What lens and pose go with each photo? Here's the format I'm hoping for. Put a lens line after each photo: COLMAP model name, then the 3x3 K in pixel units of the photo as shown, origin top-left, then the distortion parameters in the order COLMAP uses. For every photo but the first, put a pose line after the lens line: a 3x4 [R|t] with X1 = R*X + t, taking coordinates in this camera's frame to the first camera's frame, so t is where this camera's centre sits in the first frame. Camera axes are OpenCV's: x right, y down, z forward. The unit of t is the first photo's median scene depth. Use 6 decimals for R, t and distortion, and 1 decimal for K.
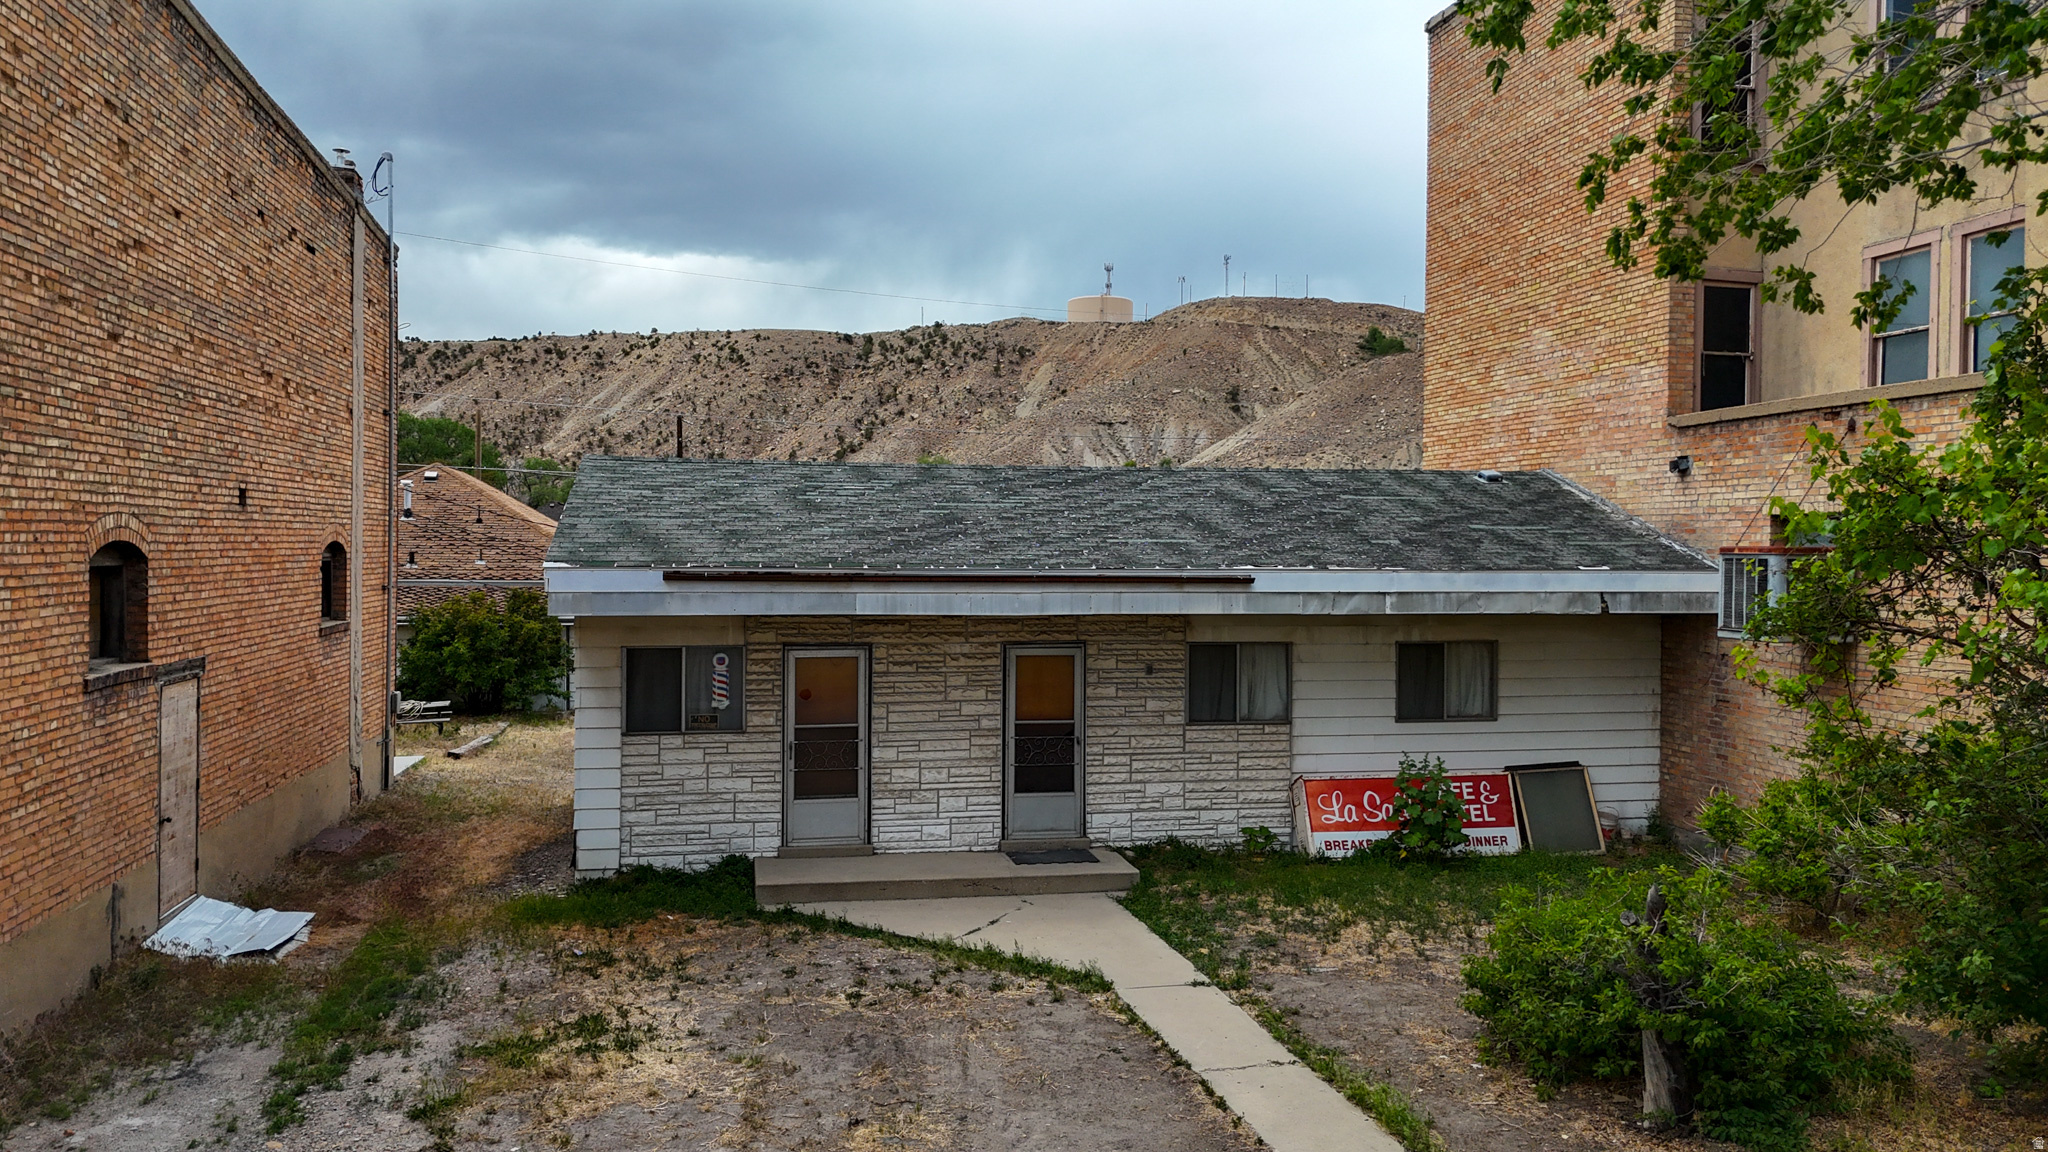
lens RADIAL K [[1467.9, 0, 1024.0], [0, 1467.9, 576.0], [0, 0, 1]] dist [0.197443, -0.521035]
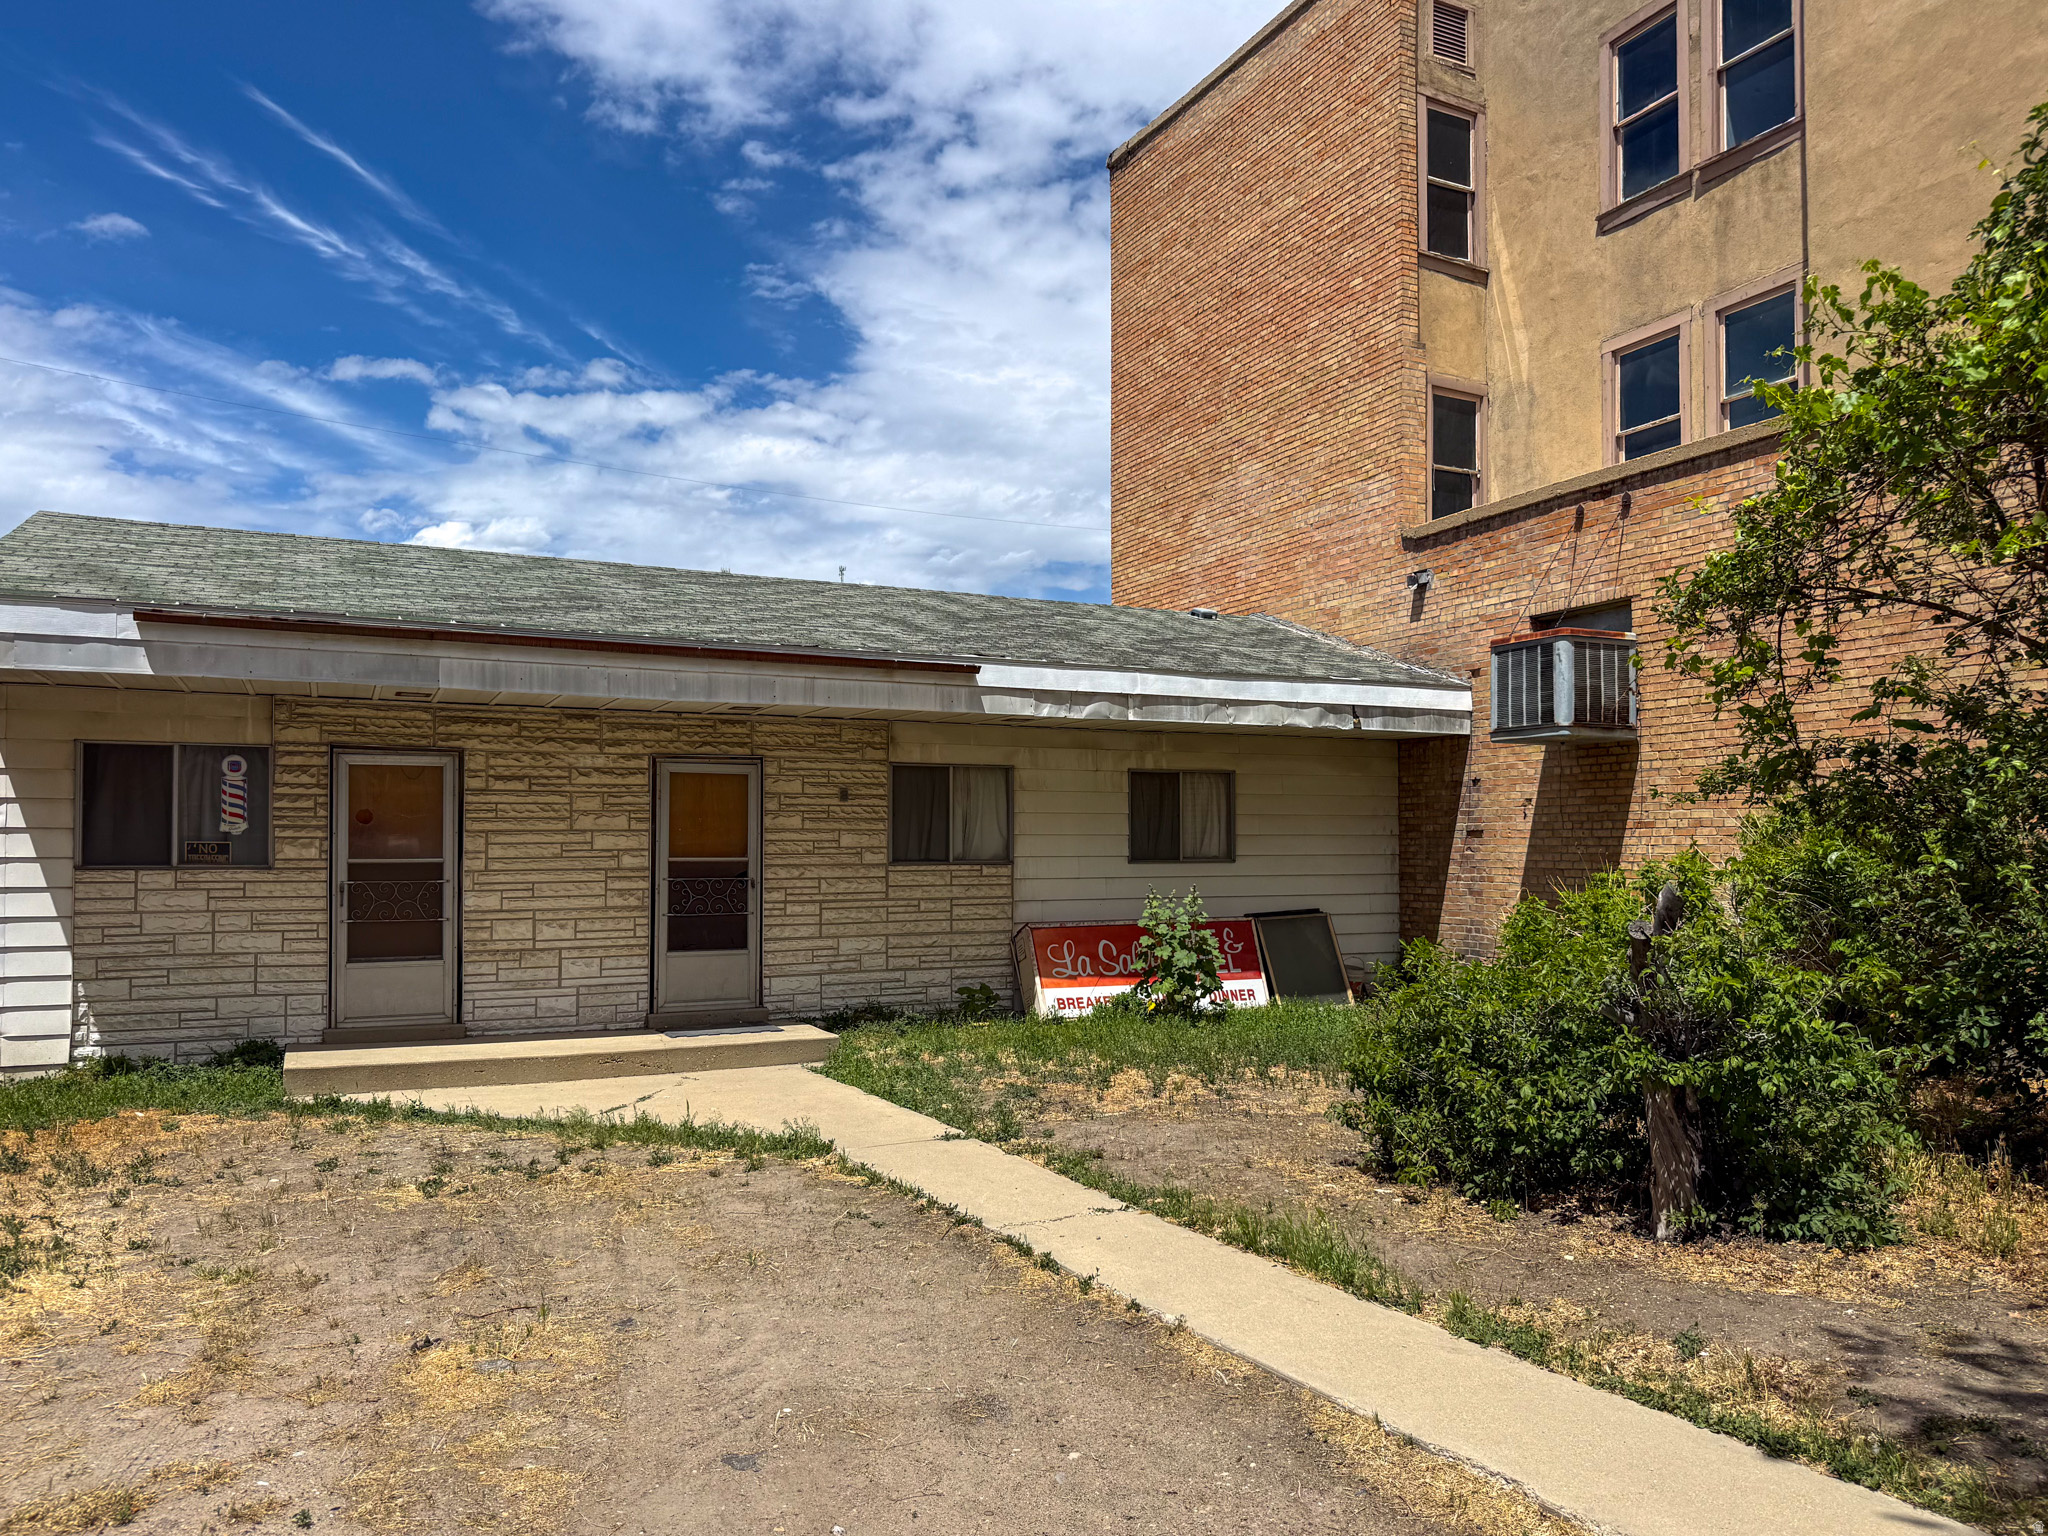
lens RADIAL K [[1431.8, 0, 1030.1], [0, 1431.8, 831.1], [0, 0, 1]] dist [0.062653, -0.099850]
pose [[0.964767, 0.000303, 0.263107, -0.021224], [0.007540, 0.999557, -0.028799, 0.110264], [-0.262999, 0.029768, 0.964337, 0.239749]]
